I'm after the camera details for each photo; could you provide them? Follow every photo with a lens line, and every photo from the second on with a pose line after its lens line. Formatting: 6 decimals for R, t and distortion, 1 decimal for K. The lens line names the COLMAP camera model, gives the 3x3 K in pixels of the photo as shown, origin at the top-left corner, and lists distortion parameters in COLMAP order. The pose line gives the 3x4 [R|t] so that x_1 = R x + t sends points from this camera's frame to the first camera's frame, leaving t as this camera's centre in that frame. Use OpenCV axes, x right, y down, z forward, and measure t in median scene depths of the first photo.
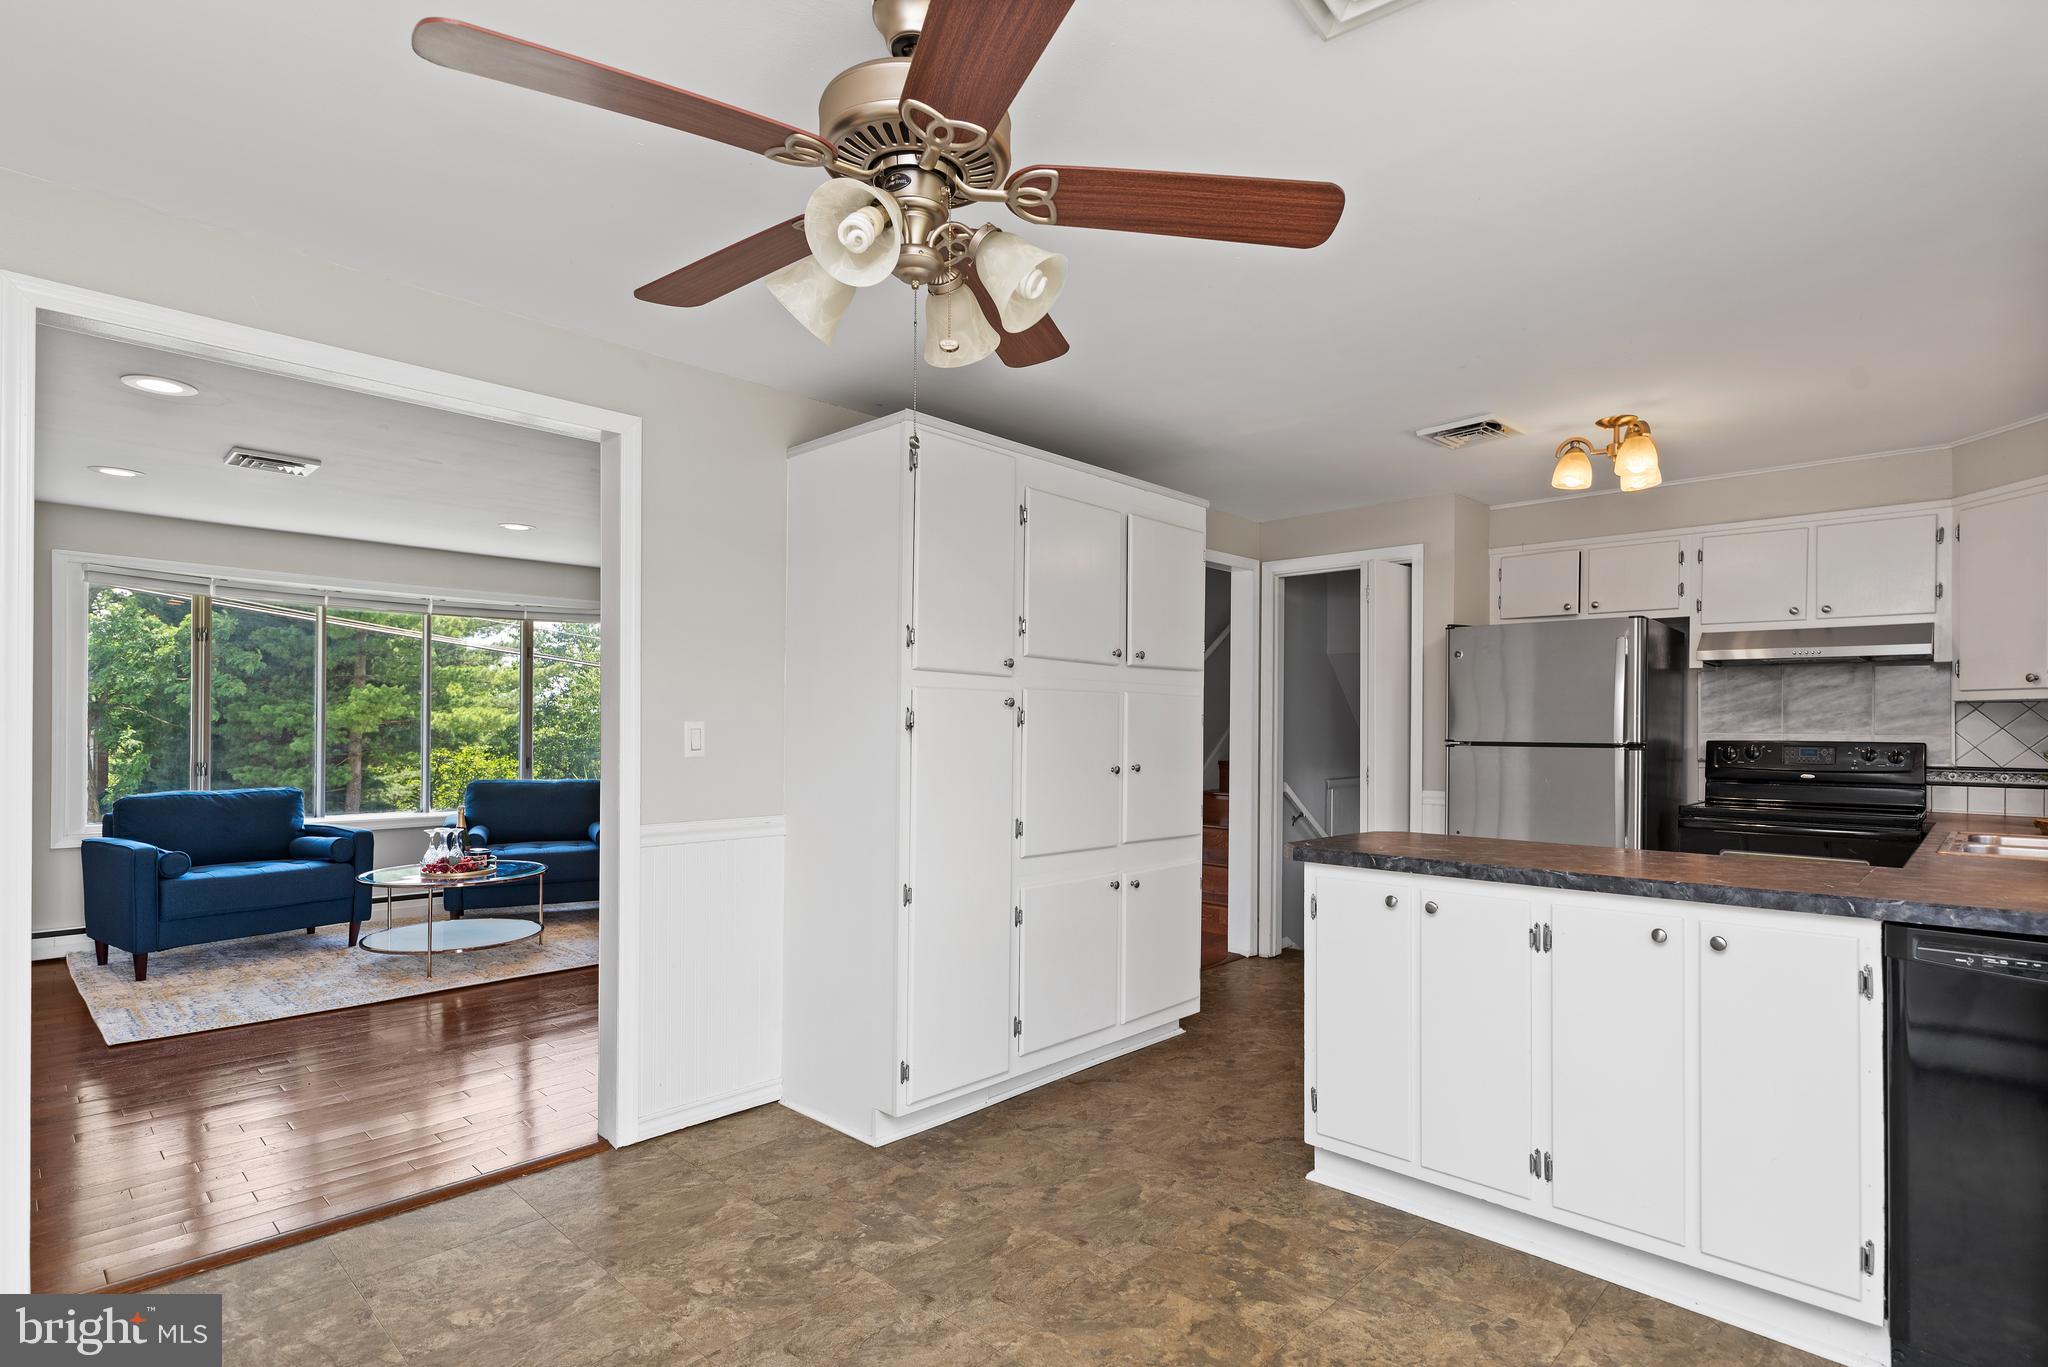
lens RADIAL K [[1000.2, 0, 1048.4], [0, 1000.2, 724.1], [0, 0, 1]] dist [0.000086, 0.002209]
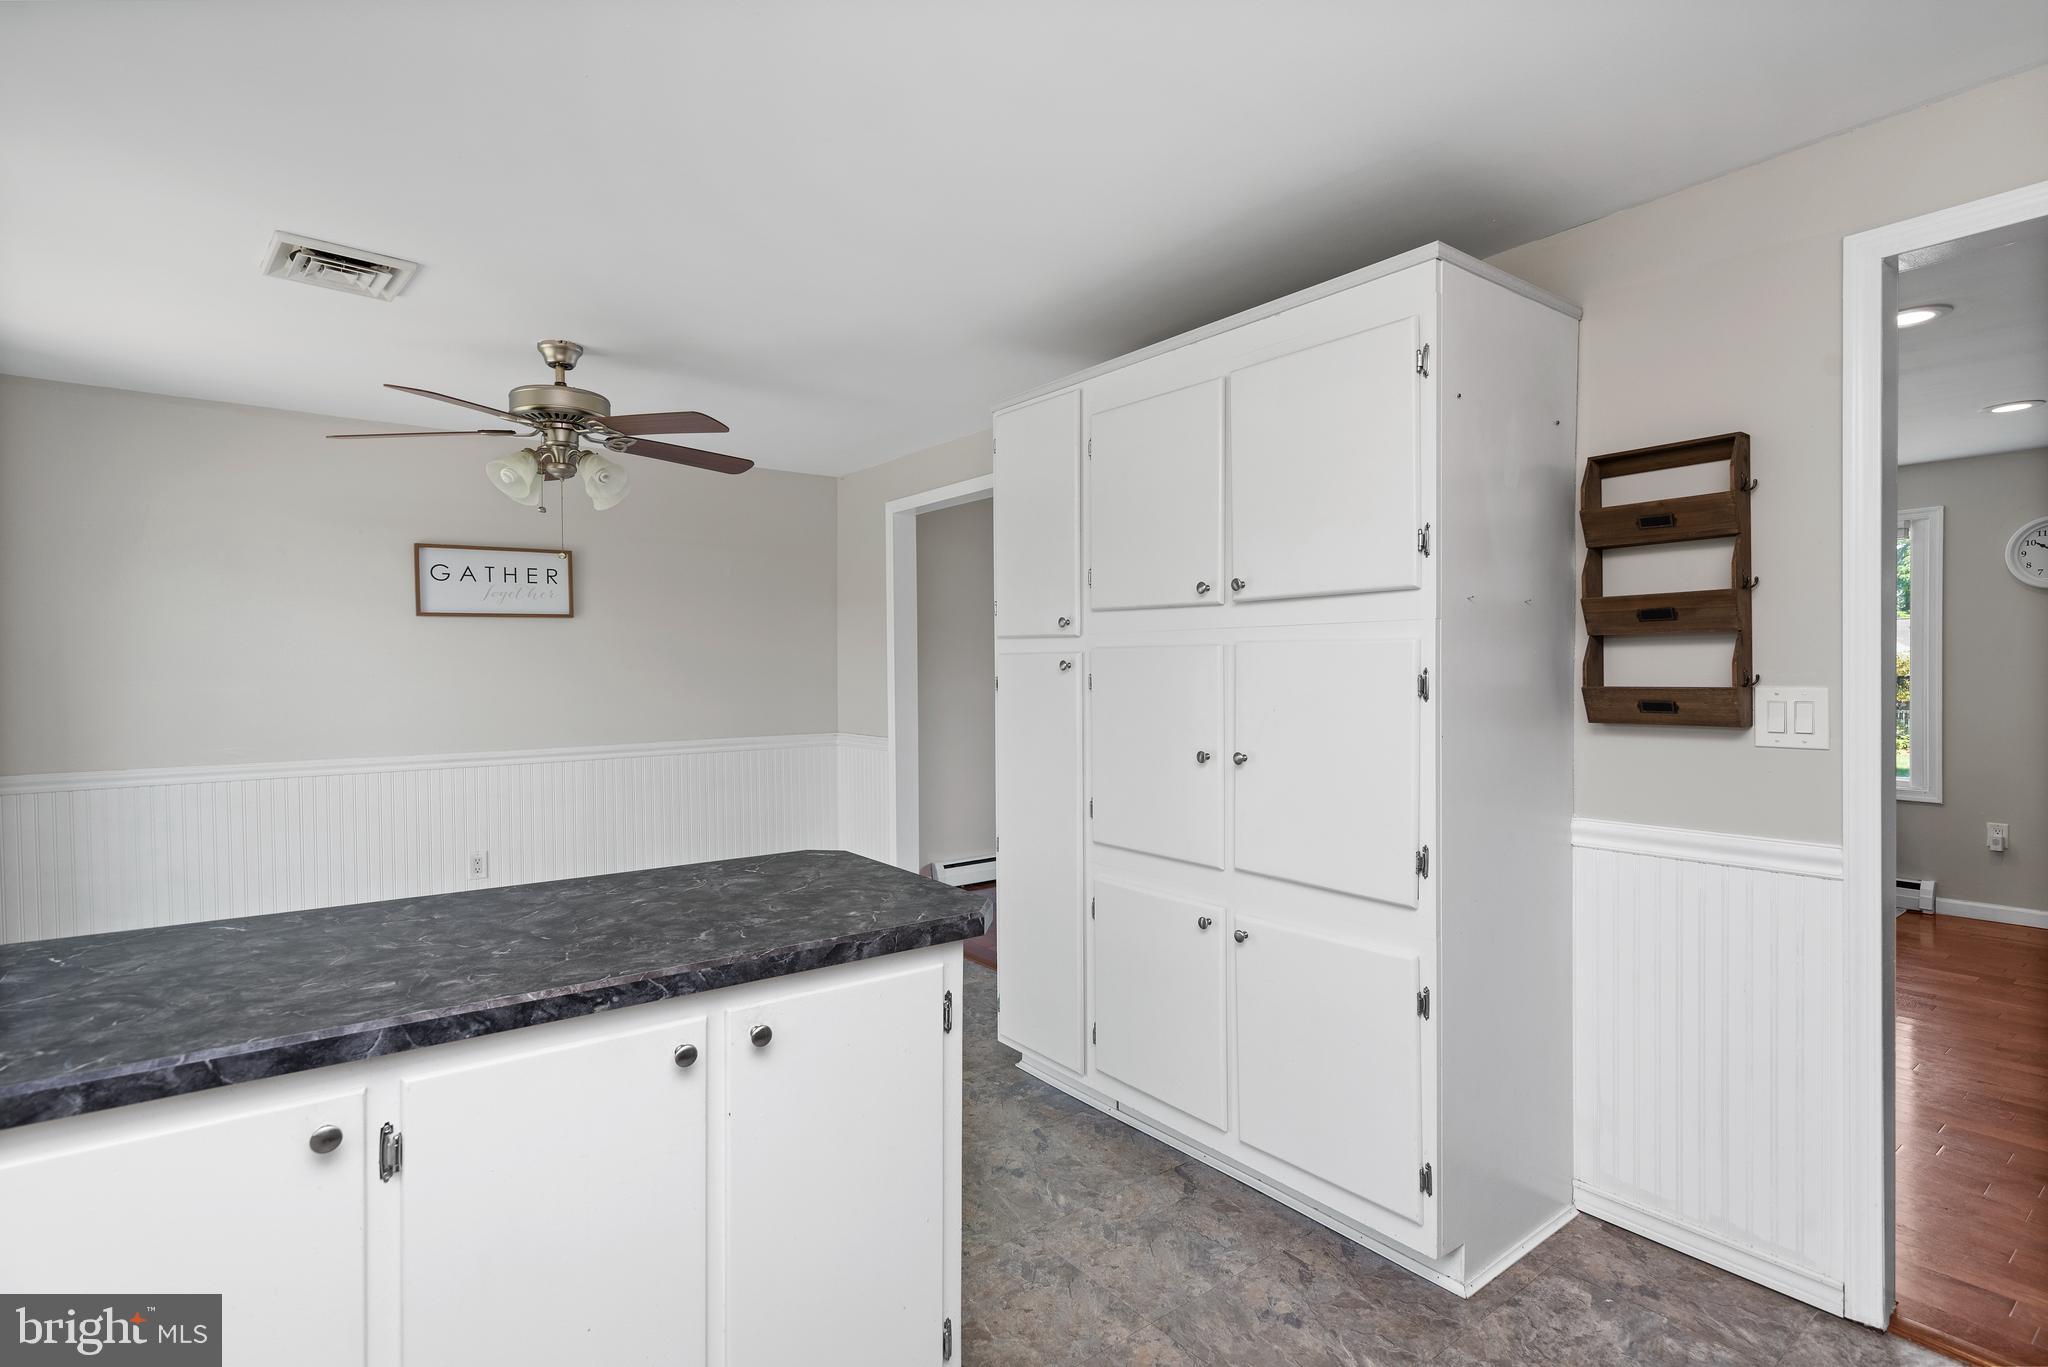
lens RADIAL K [[1000.2, 0, 1041.9], [0, 1000.2, 684.1], [0, 0, 1]] dist [0.000086, 0.002209]
pose [[-0.155826, 0.016720, -0.987643, 1.083479], [0.017780, 0.999742, 0.014120, -0.023249], [0.987624, -0.015360, -0.156083, 1.418200]]
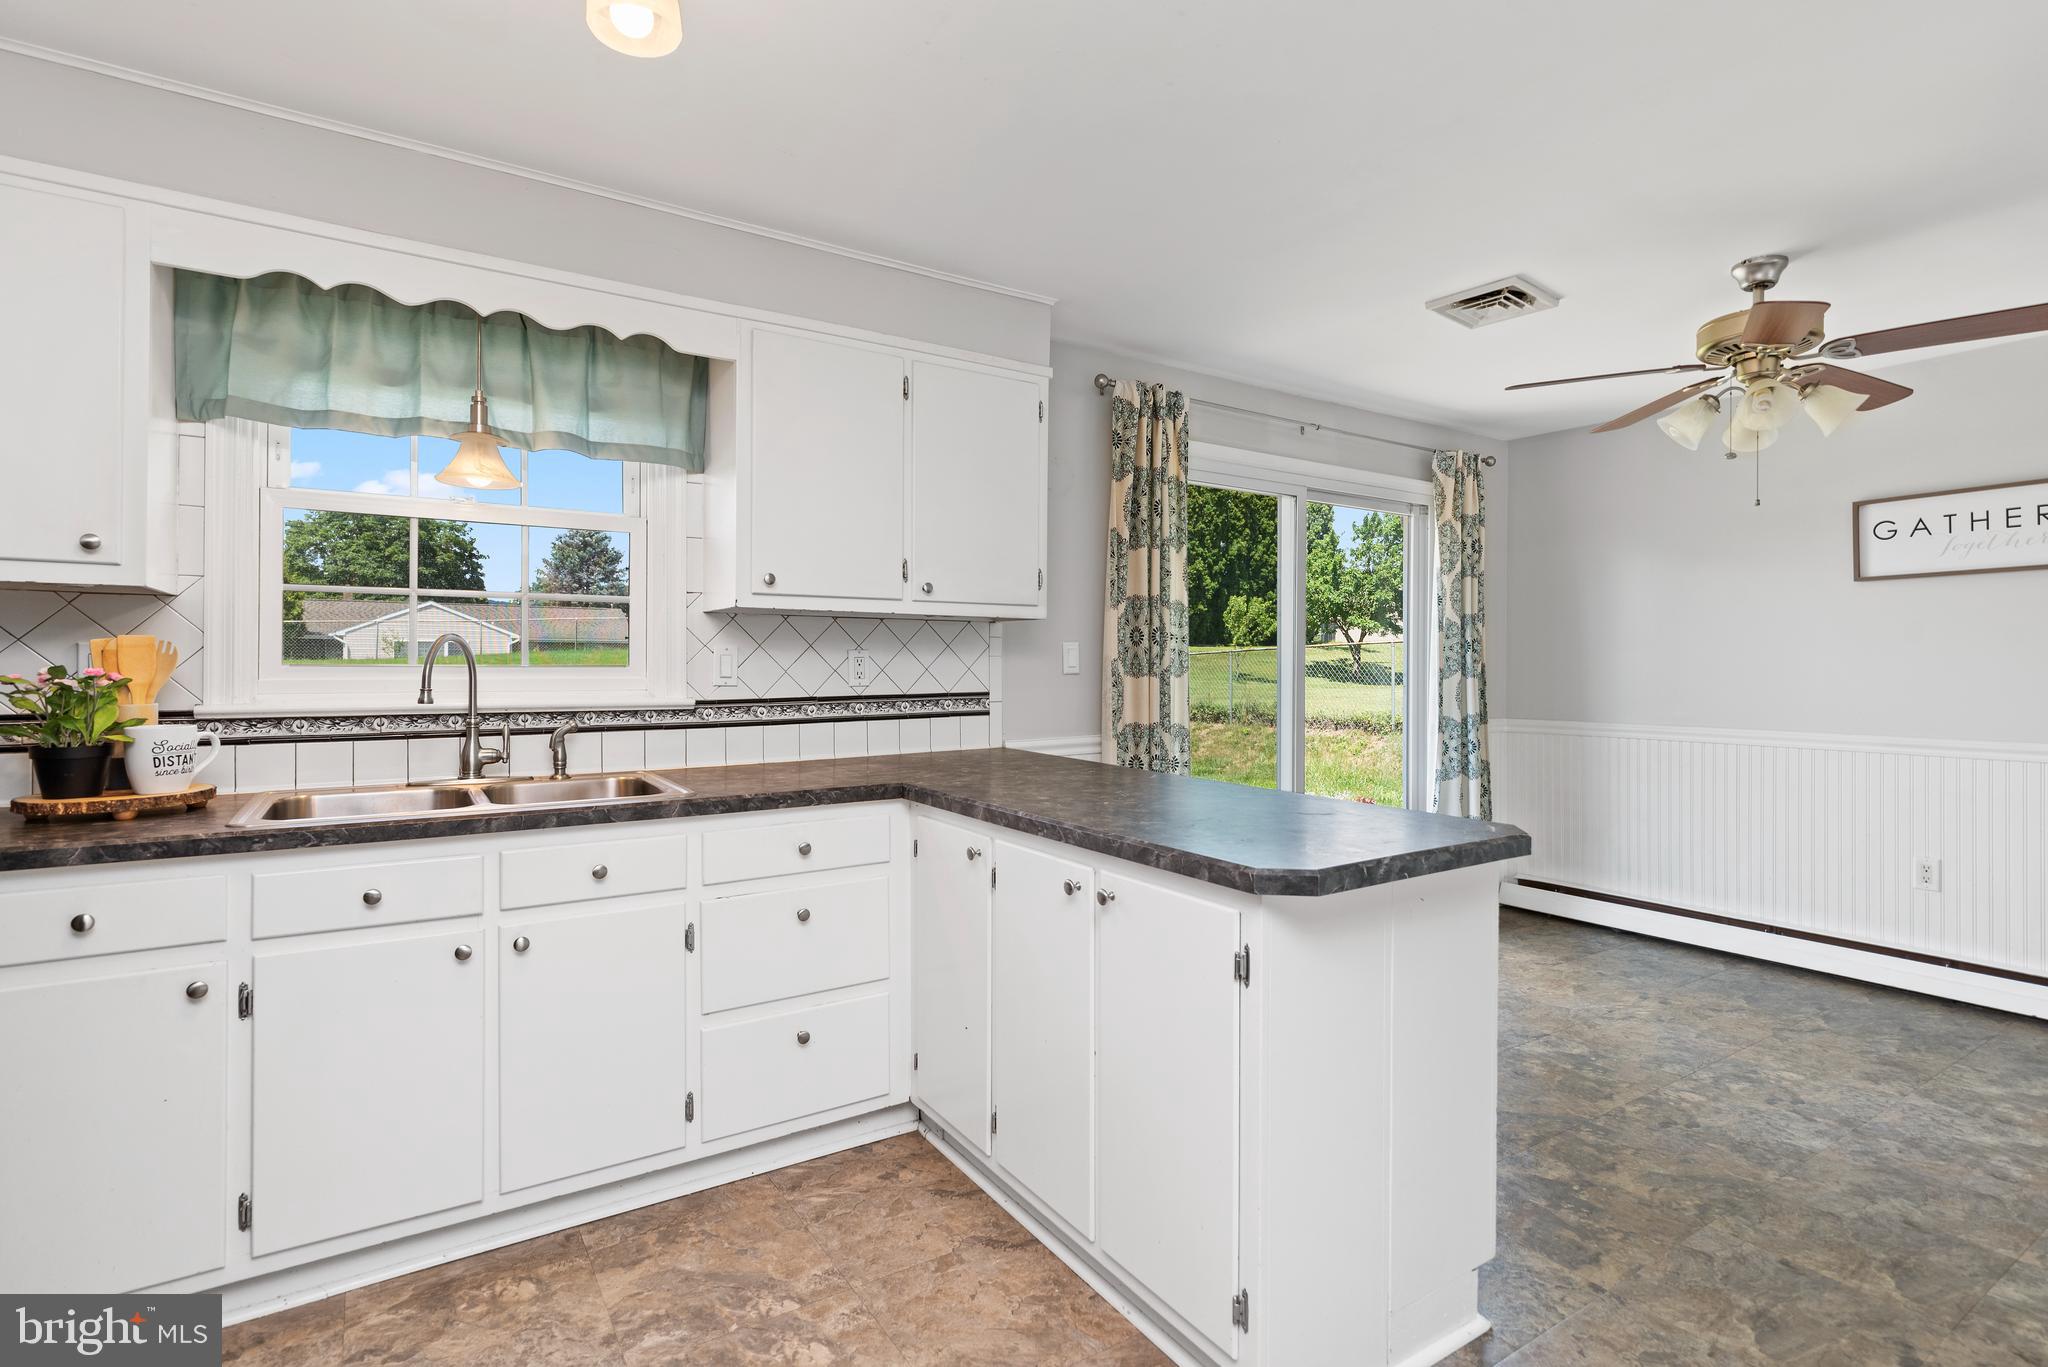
lens RADIAL K [[1000.2, 0, 1037.6], [0, 1000.2, 664.2], [0, 0, 1]] dist [0.000086, 0.002209]
pose [[-0.972305, -0.005248, 0.233656, 0.434423], [-0.008282, 0.999894, -0.012004, 0.020551], [-0.233569, -0.013607, -0.972245, 1.885858]]
